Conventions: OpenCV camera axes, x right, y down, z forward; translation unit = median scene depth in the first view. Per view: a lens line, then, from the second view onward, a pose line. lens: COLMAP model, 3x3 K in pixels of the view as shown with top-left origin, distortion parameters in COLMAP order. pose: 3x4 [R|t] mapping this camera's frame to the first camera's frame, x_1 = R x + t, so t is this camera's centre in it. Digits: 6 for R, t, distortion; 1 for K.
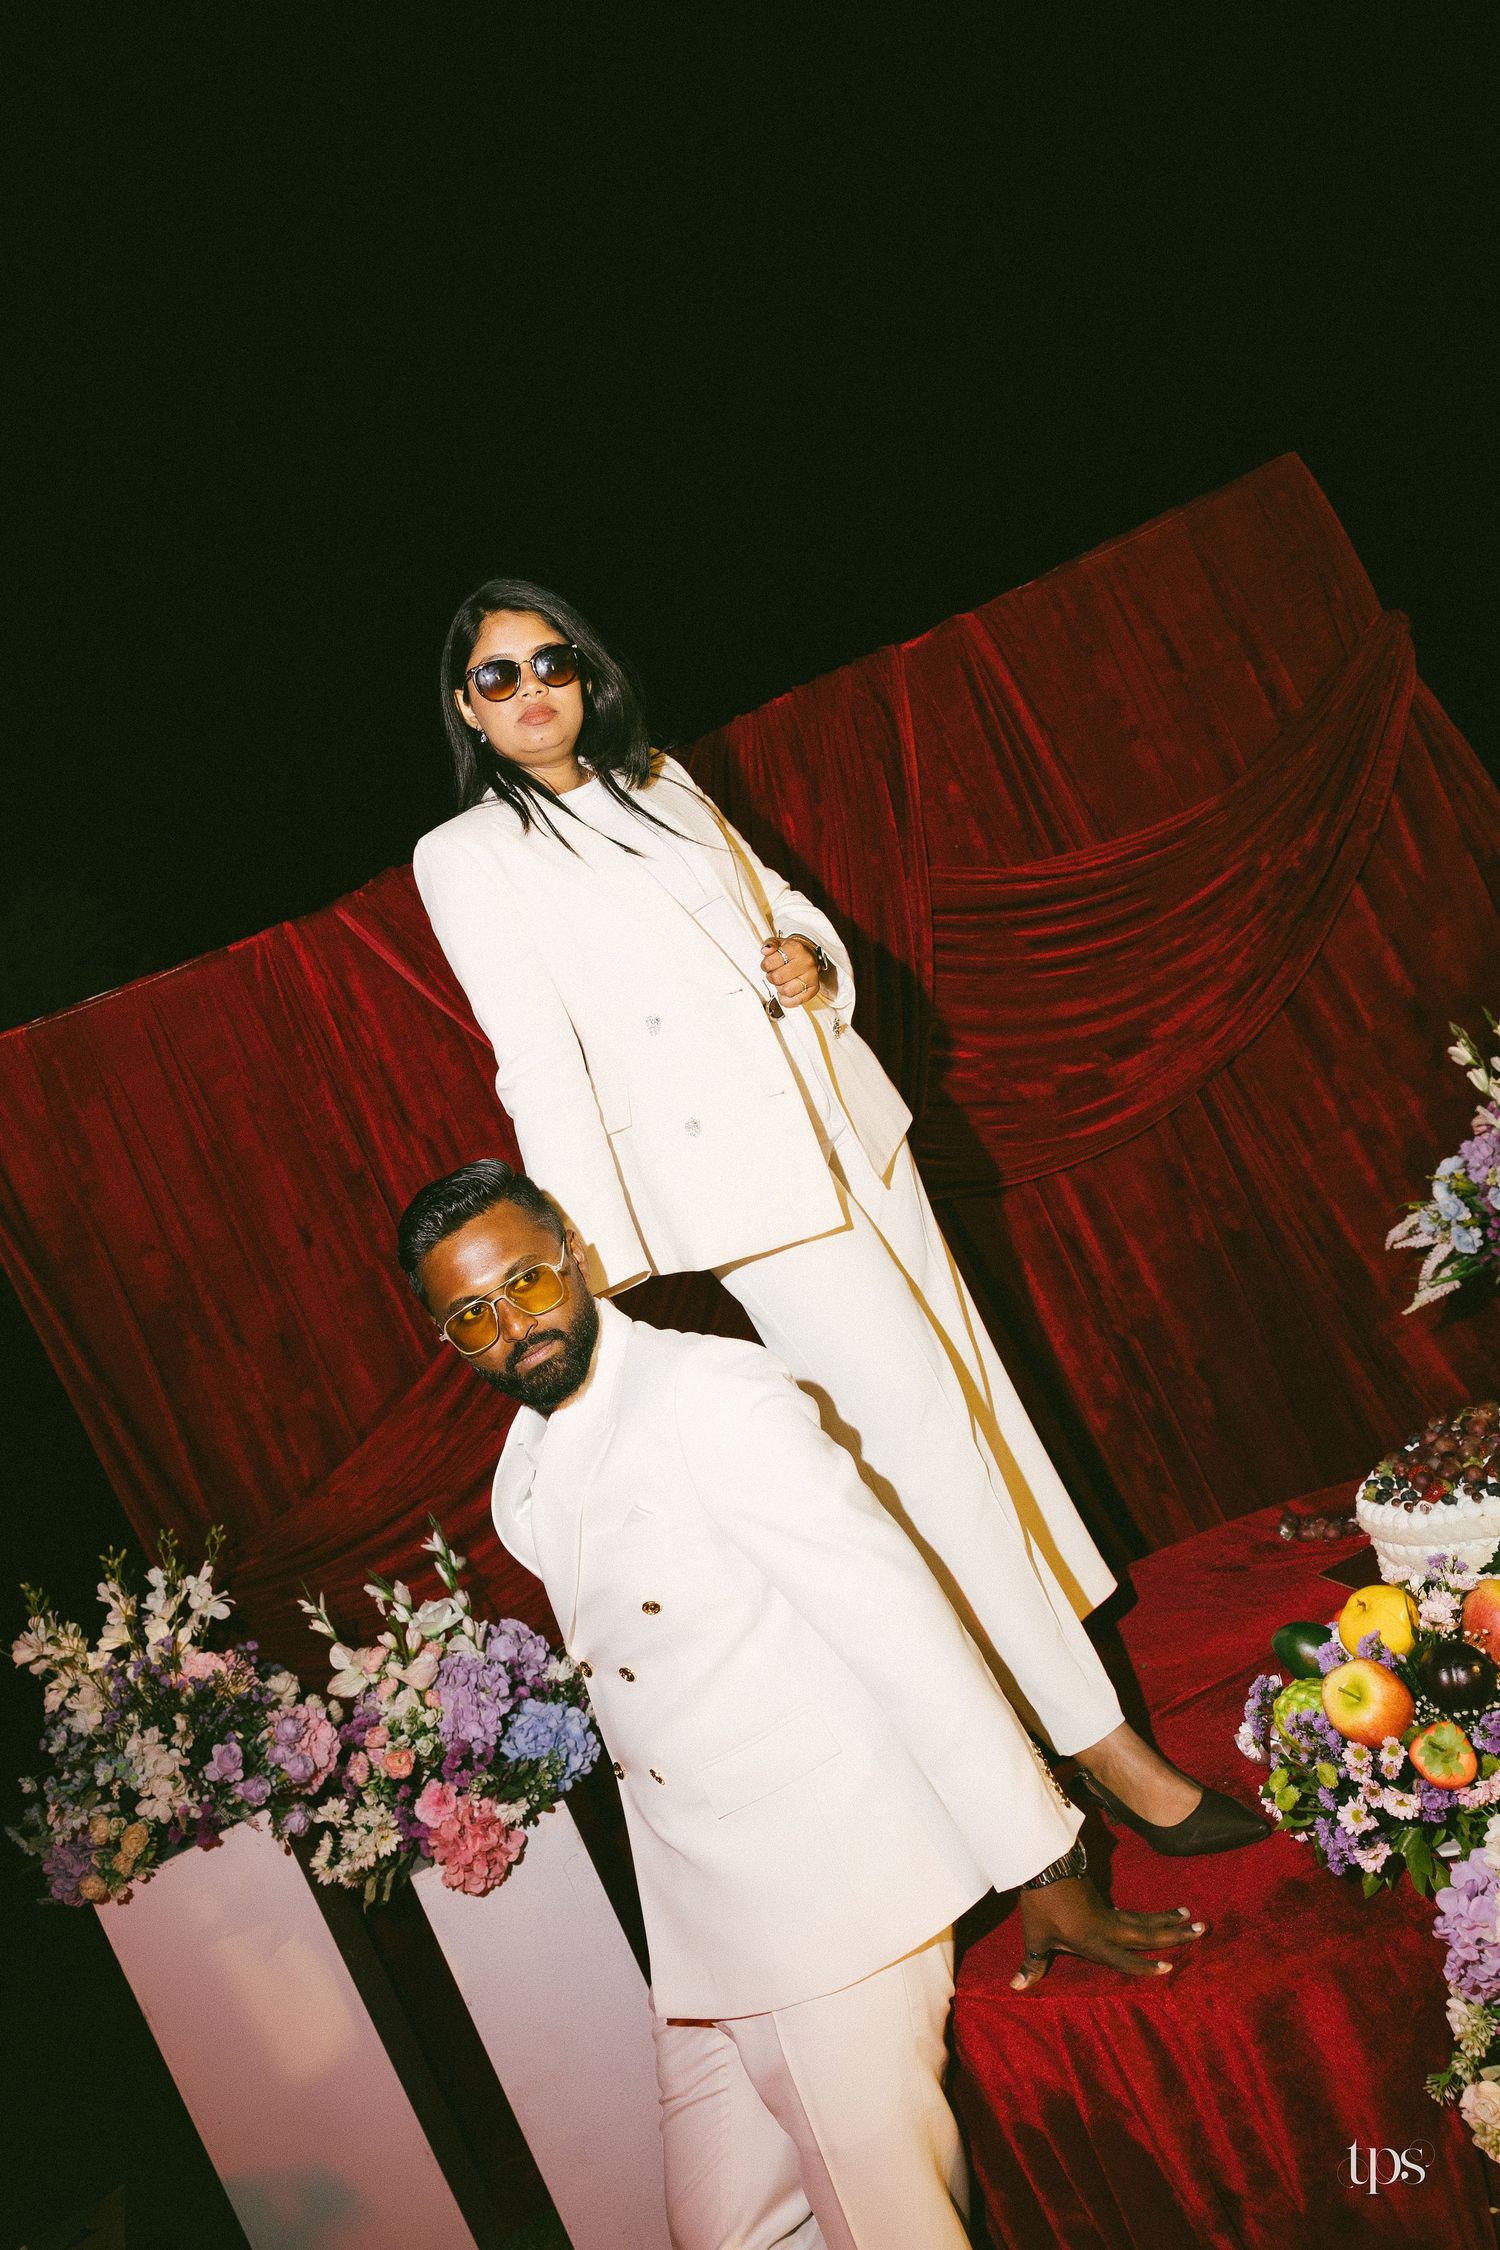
lens RADIAL K [[1860.8, 0, 660.0], [0, 1860.8, 1068.8], [0, 0, 1]] dist [-0.007420, 0.029420]
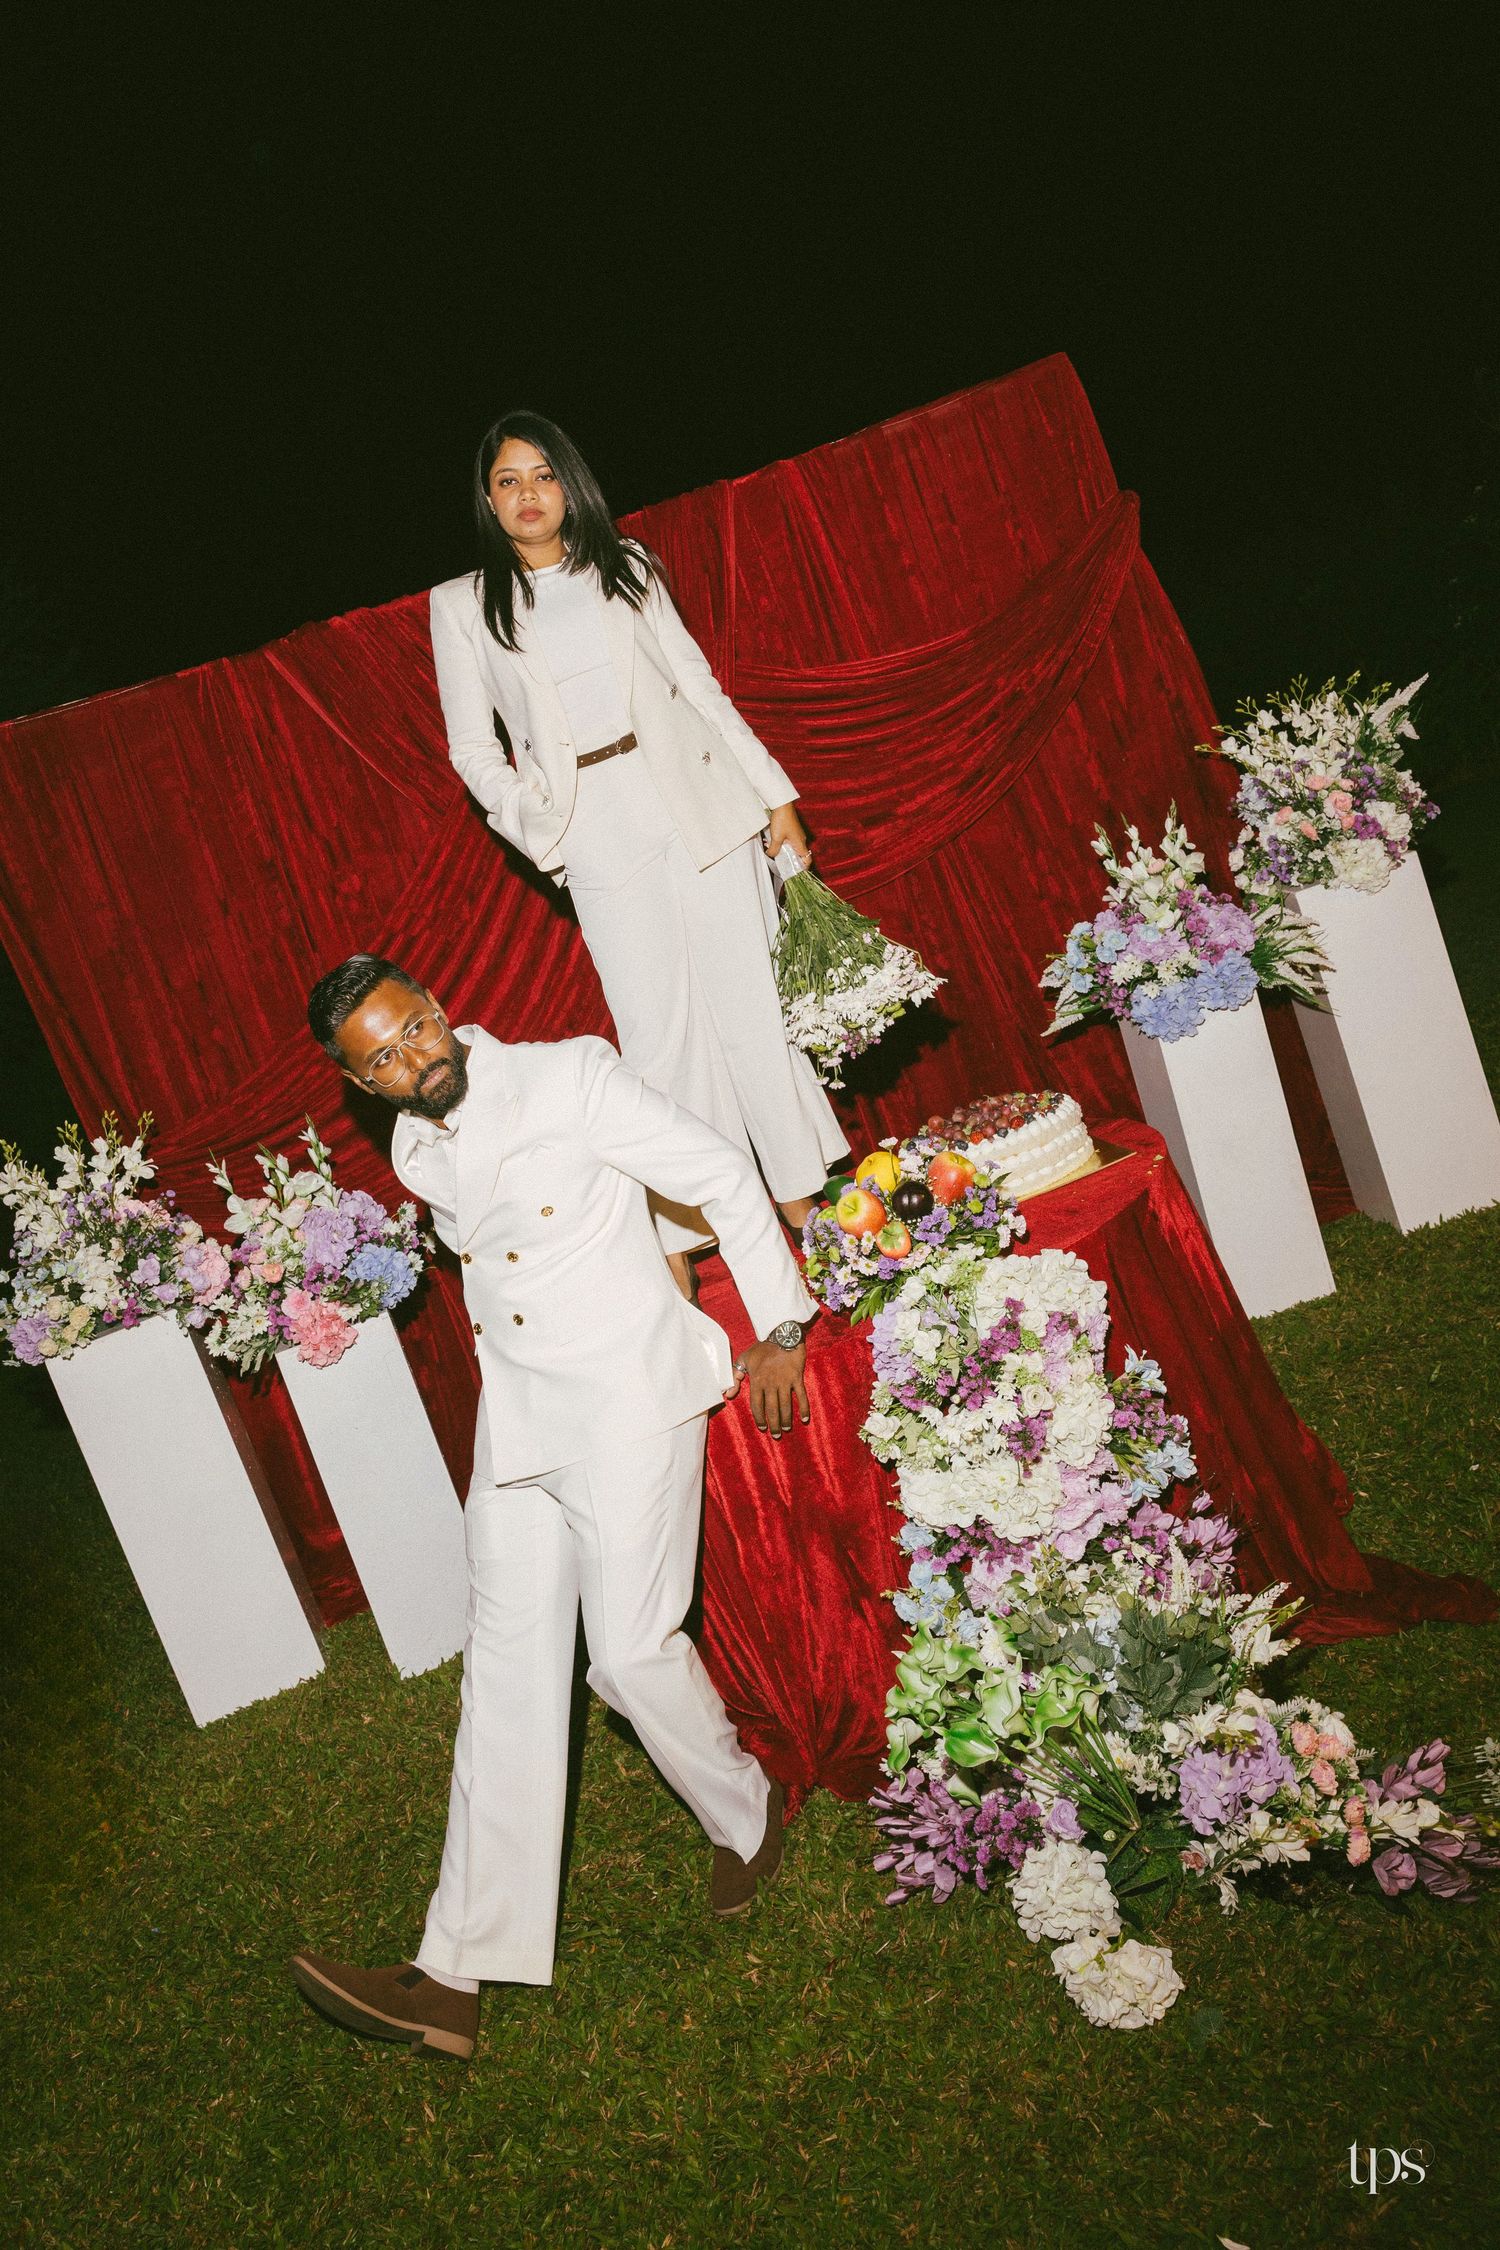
lens RADIAL K [[1860.8, 0, 666.6], [0, 1860.8, 1059.4], [0, 0, 1]] dist [-0.007420, 0.029420]
pose [[0.994633, 0.084882, 0.059163, 0.044337], [-0.091749, 0.987890, 0.125122, 0.004533], [-0.047826, -0.129878, 0.990376, -0.290365]]
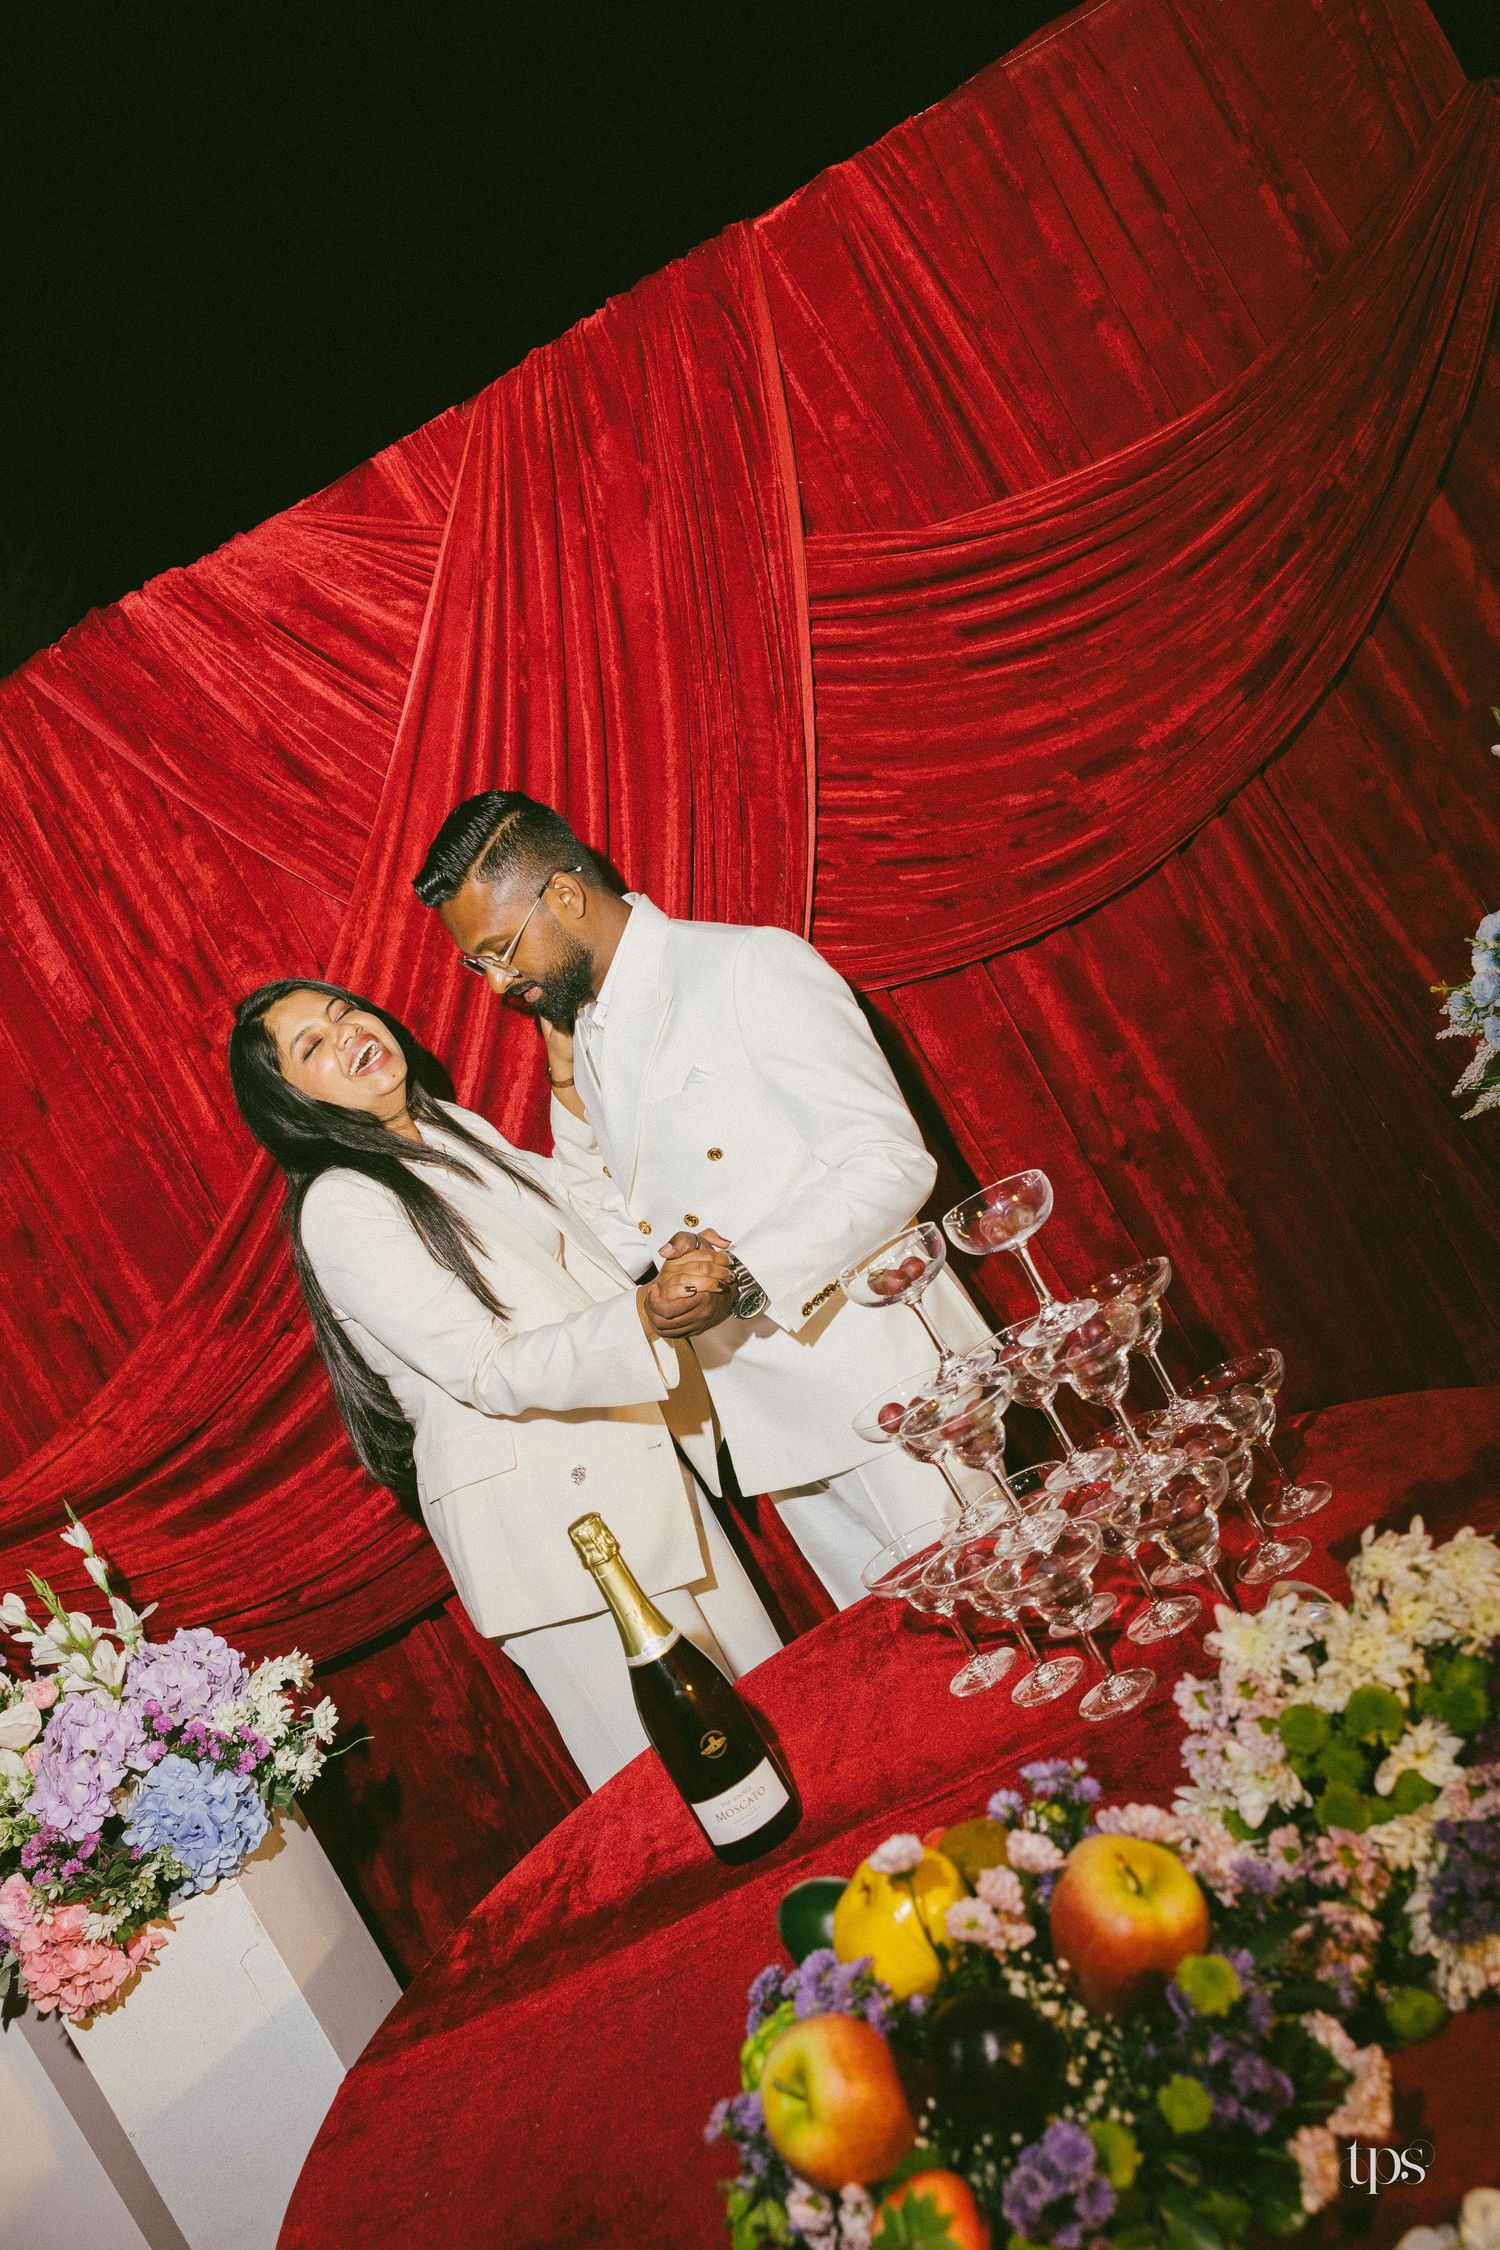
lens RADIAL K [[1949.5, 0, 749.5], [0, 1949.5, 1049.1], [0, 0, 1]] dist [-0.014618, 0.022687]
pose [[0.989228, -0.066371, -0.130471, 0.205955], [0.083378, 0.988062, 0.129541, -0.012205], [0.120316, -0.139024, 0.982953, 0.229965]]
